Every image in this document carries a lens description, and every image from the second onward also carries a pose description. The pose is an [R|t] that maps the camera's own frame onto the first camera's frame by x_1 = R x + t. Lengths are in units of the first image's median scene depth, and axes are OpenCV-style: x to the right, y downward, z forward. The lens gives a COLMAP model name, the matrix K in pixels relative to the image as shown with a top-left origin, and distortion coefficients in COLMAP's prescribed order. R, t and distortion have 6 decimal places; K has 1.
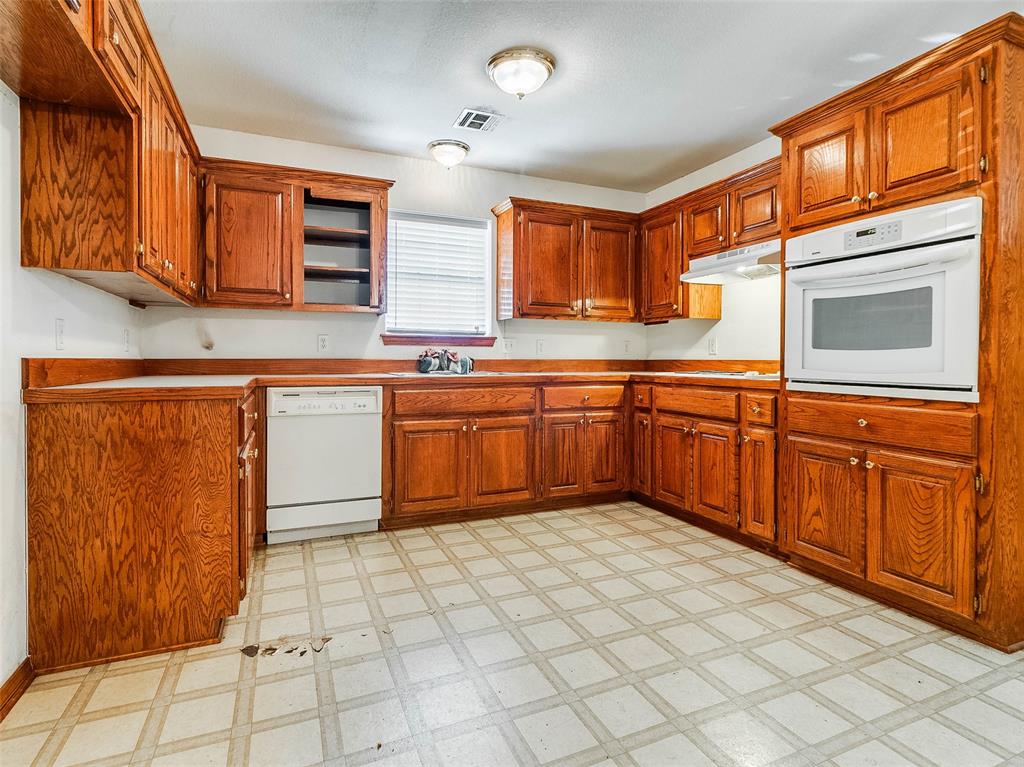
lens RADIAL K [[526.5, 0, 508.0], [0, 526.5, 362.5], [0, 0, 1]] dist [-0.000787, 0.000322]
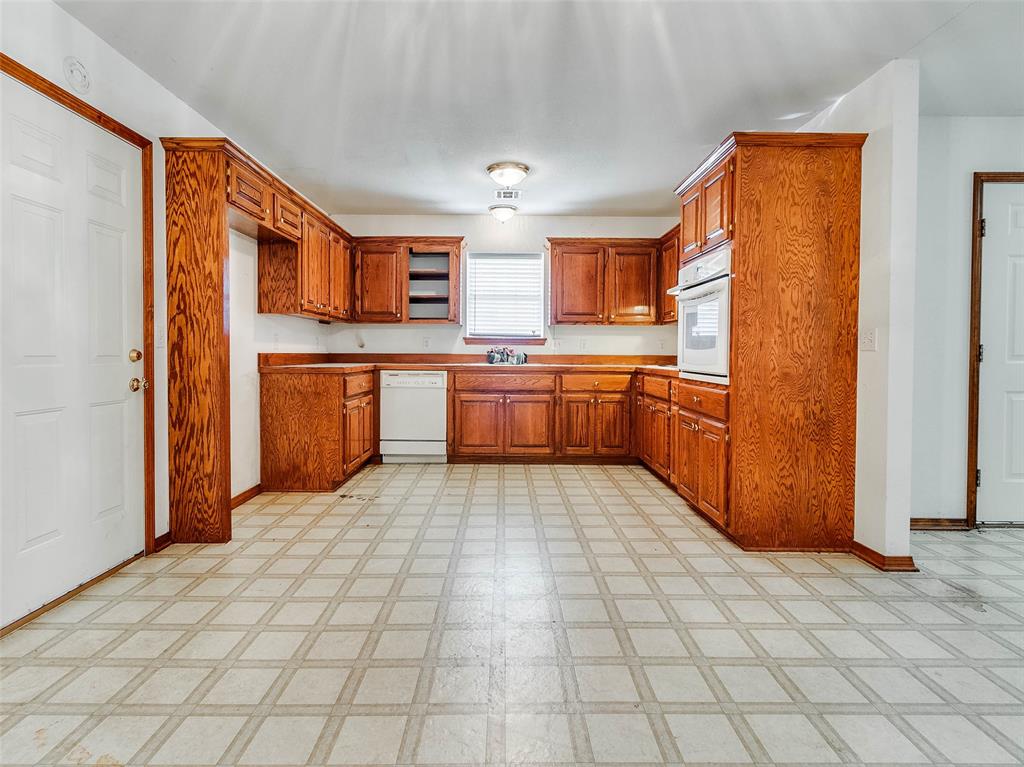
lens RADIAL K [[532.0, 0, 509.9], [0, 532.0, 362.0], [0, 0, 1]] dist [-0.002314, -0.000396]
pose [[0.922713, 0.010595, -0.385341, 0.488603], [-0.007203, 0.999922, 0.010245, -0.000410], [0.385419, -0.006677, 0.922717, -0.356921]]
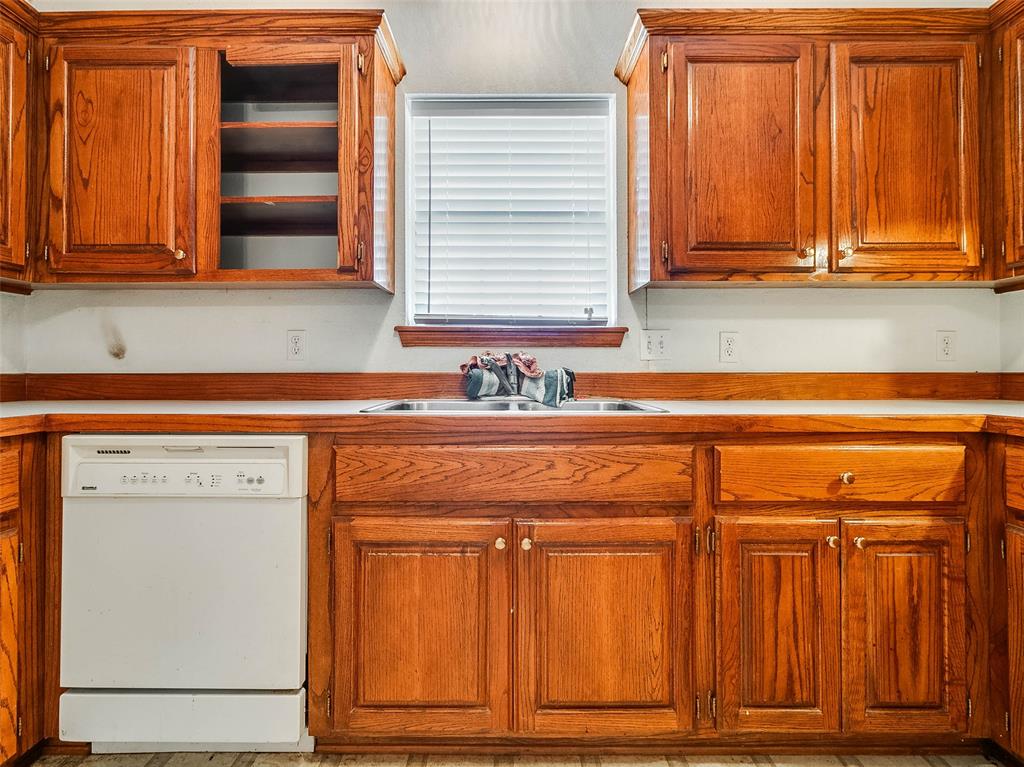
lens RADIAL K [[526.5, 0, 508.0], [0, 526.5, 362.5], [0, 0, 1]] dist [-0.000787, 0.000322]
pose [[0.918546, -0.007915, -0.395234, 0.080802], [0.000580, 0.999825, -0.018673, -0.007504], [0.395313, 0.016923, 0.918391, 0.587131]]
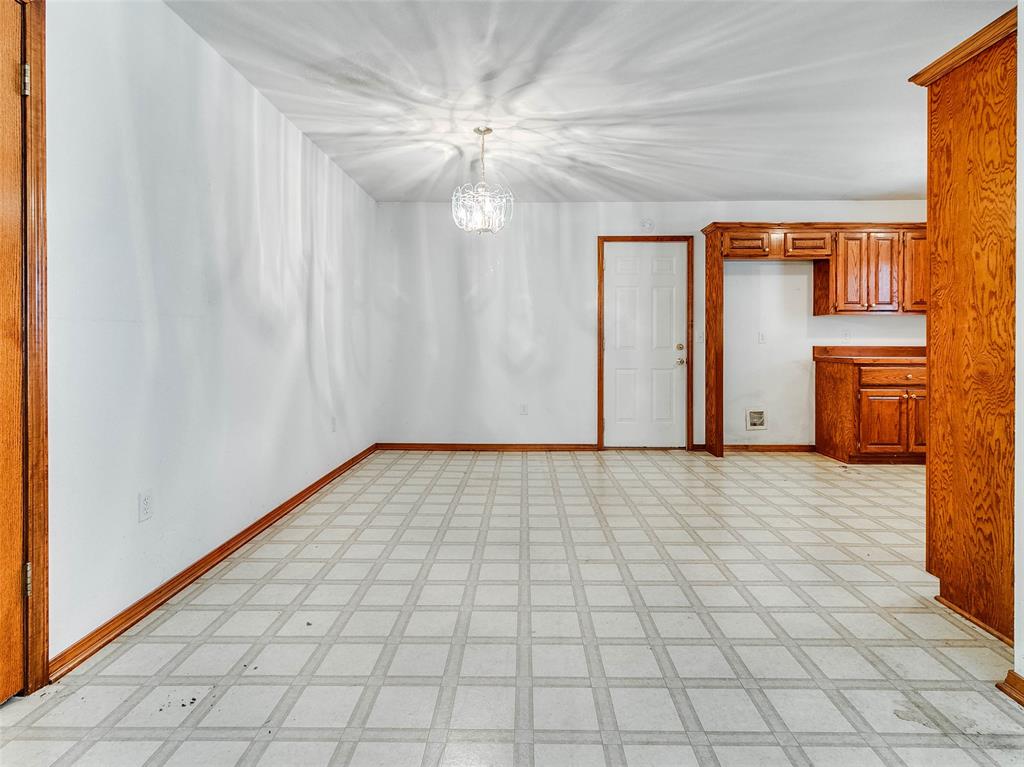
lens RADIAL K [[534.6, 0, 501.1], [0, 534.6, 346.1], [0, 0, 1]] dist [-0.002225, -0.000244]
pose [[-0.429755, 0.001417, -0.902944, 1.309277], [-0.008772, 0.999945, 0.005744, -0.004733], [0.902903, 0.010389, -0.429719, 0.338325]]
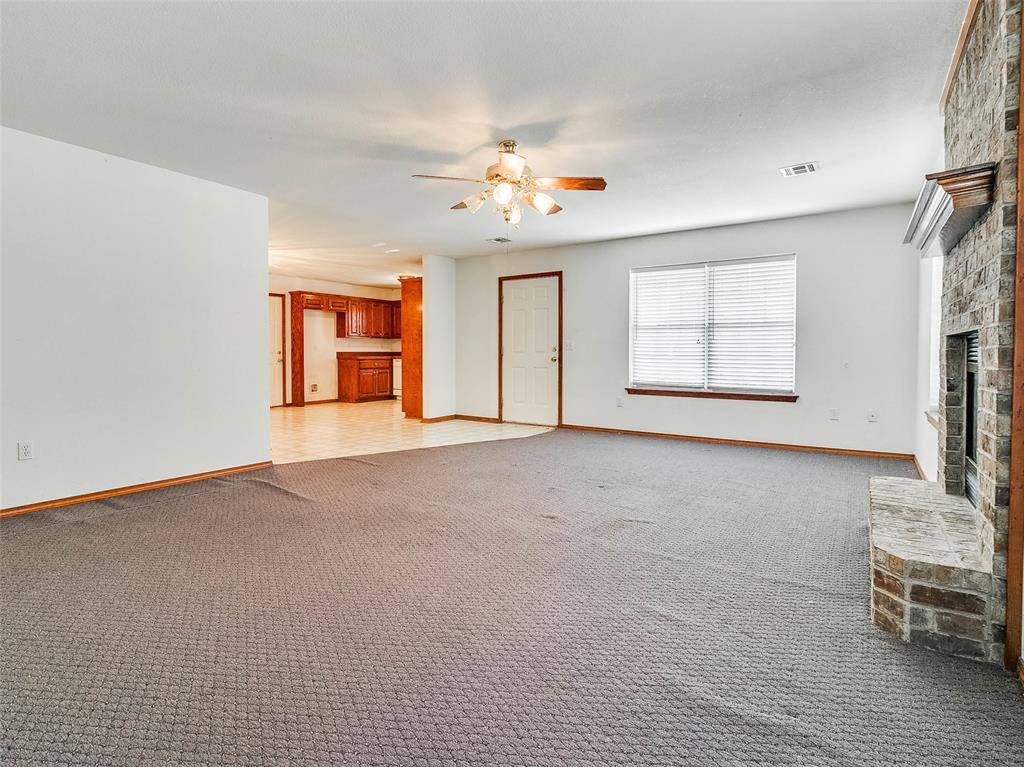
lens RADIAL K [[534.3, 0, 517.5], [0, 534.3, 362.4], [0, 0, 1]] dist [-0.003141, 0.000211]
pose [[0.555557, 0.016945, -0.831306, 2.831896], [-0.006845, 0.999852, 0.015806, 0.000642], [0.831451, -0.003091, 0.555590, -0.395028]]
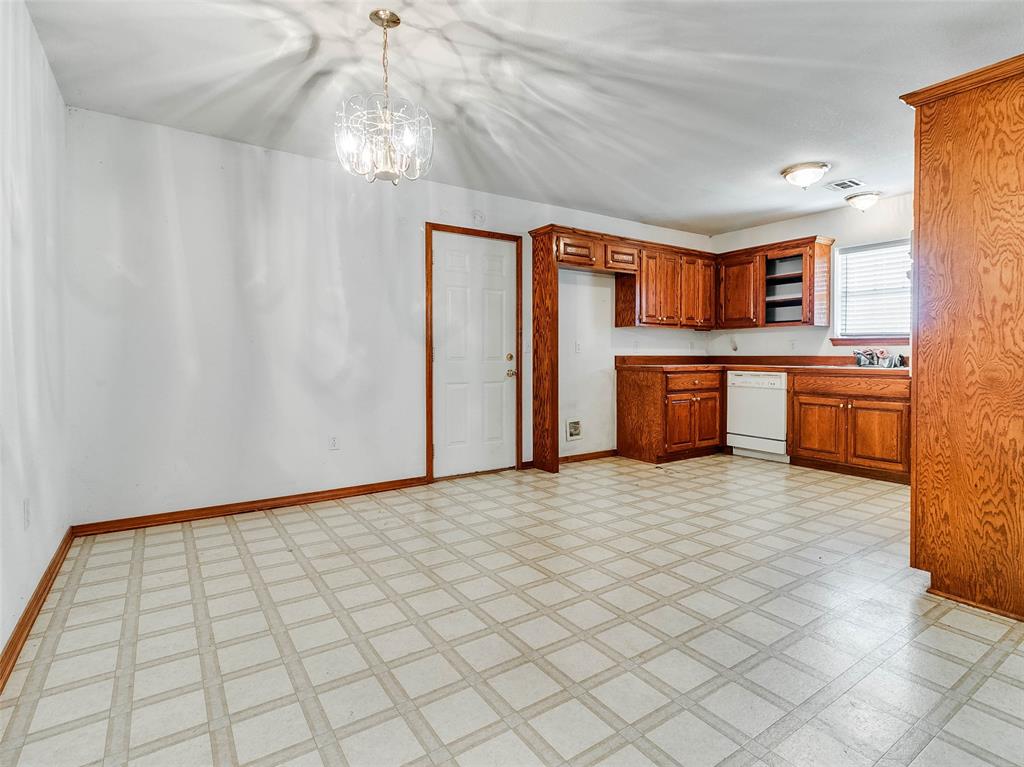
lens RADIAL K [[534.3, 0, 517.5], [0, 534.3, 362.4], [0, 0, 1]] dist [-0.003141, 0.000211]
pose [[0.190383, 0.011908, -0.981638, 1.073796], [-0.006404, 0.999920, 0.010887, 0.000401], [0.981689, 0.004214, 0.190444, -0.106349]]
